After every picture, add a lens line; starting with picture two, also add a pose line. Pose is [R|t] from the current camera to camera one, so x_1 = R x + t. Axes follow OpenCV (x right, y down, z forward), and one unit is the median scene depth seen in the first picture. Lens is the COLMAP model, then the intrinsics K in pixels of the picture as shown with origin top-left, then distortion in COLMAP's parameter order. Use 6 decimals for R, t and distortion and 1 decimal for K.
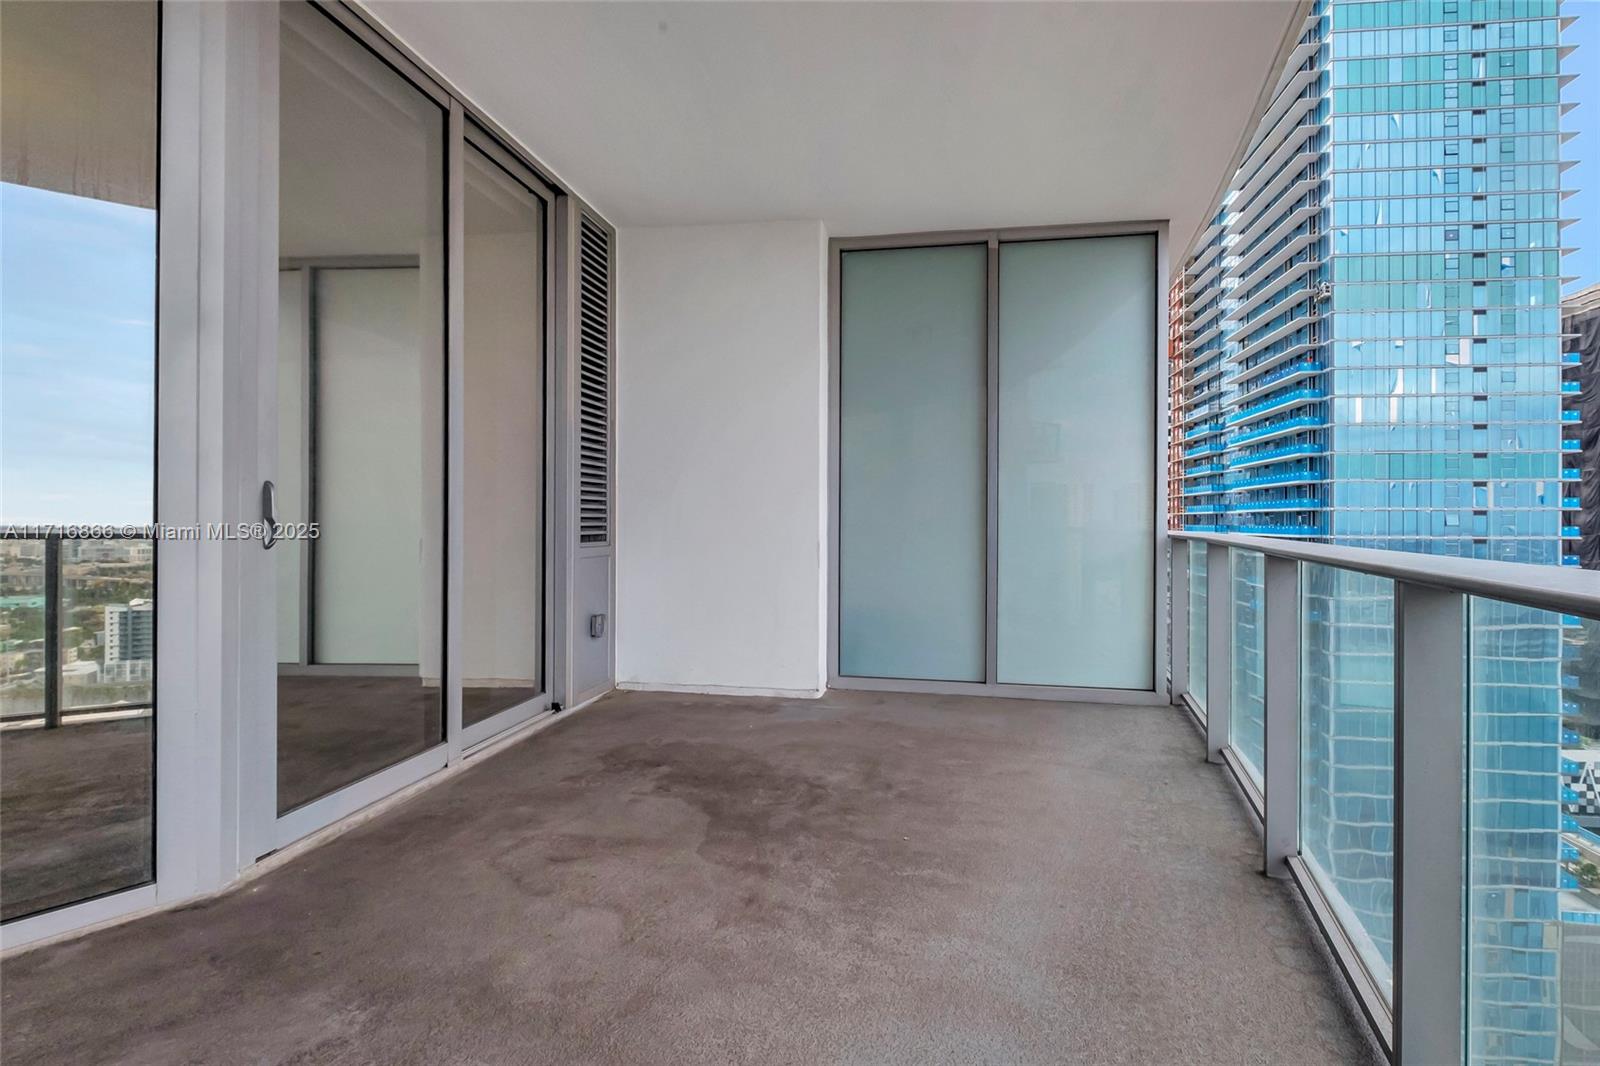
lens RADIAL K [[702.4, 0, 800.2], [0, 702.4, 542.6], [0, 0, 1]] dist [-0.000917, -0.000133]
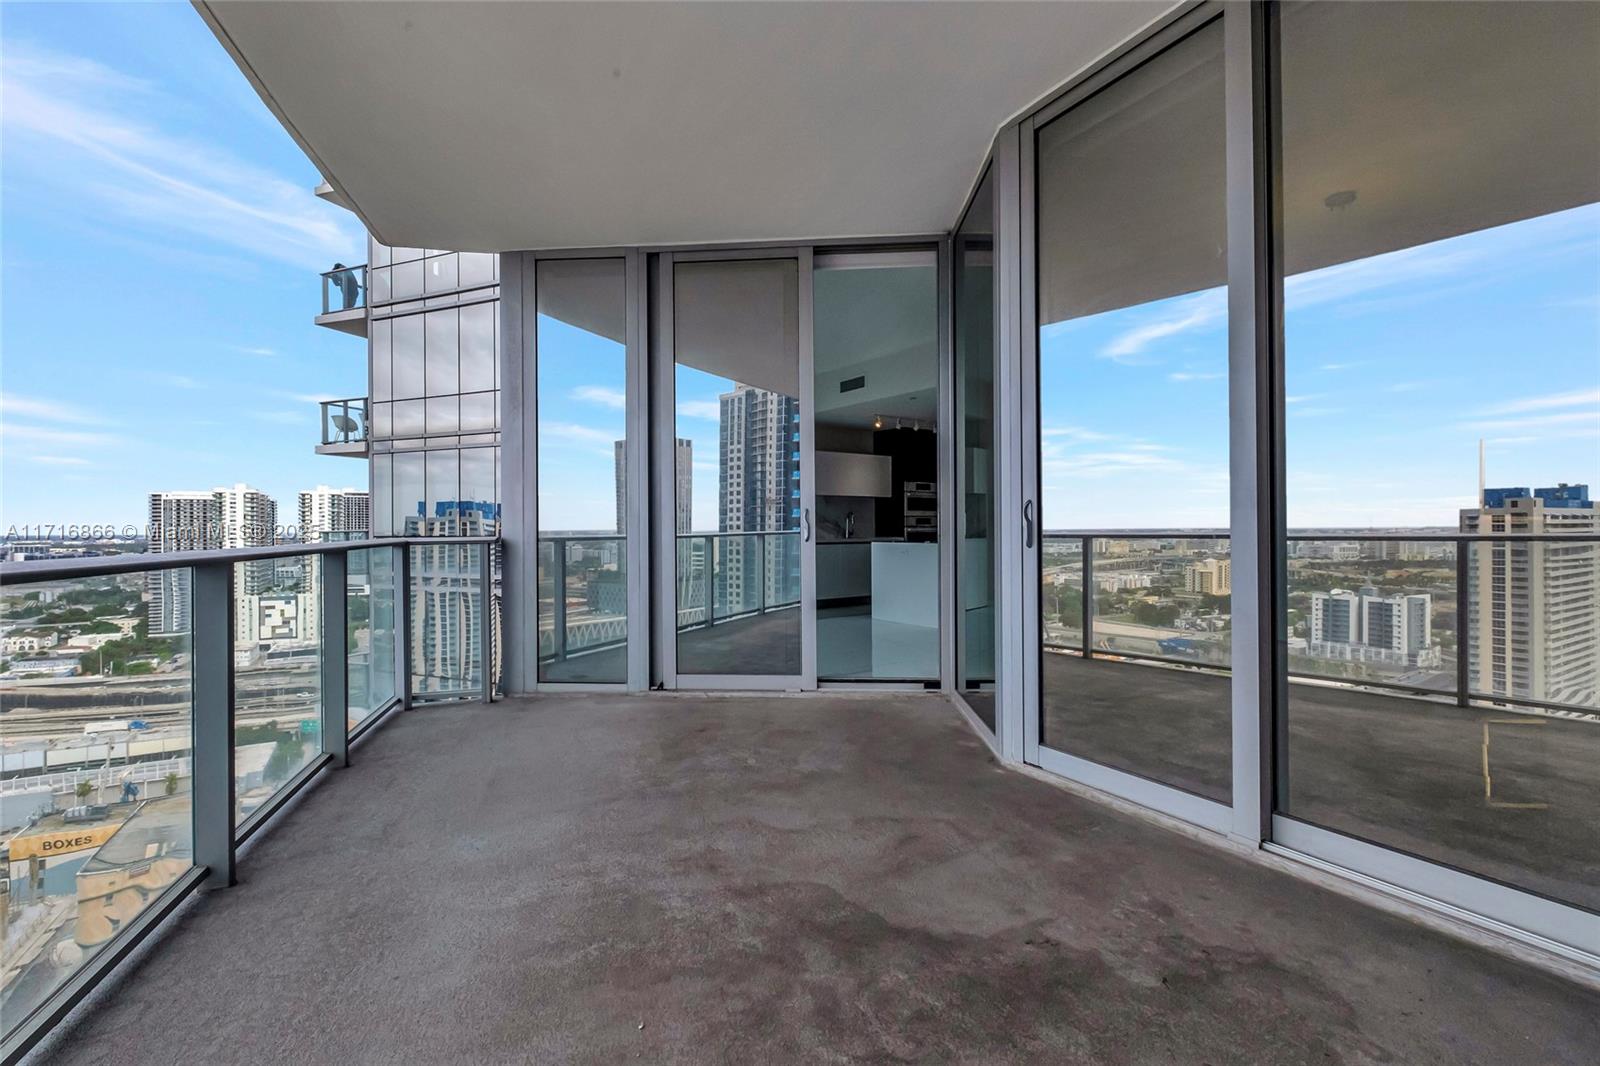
lens RADIAL K [[752.8, 0, 794.0], [0, 752.8, 539.9], [0, 0, 1]] dist [0.002741, 0.000410]
pose [[-0.764889, 0.011207, -0.644064, 0.487621], [-0.014225, 0.999311, 0.034282, -0.032276], [0.644005, 0.035384, -0.764203, 1.650085]]
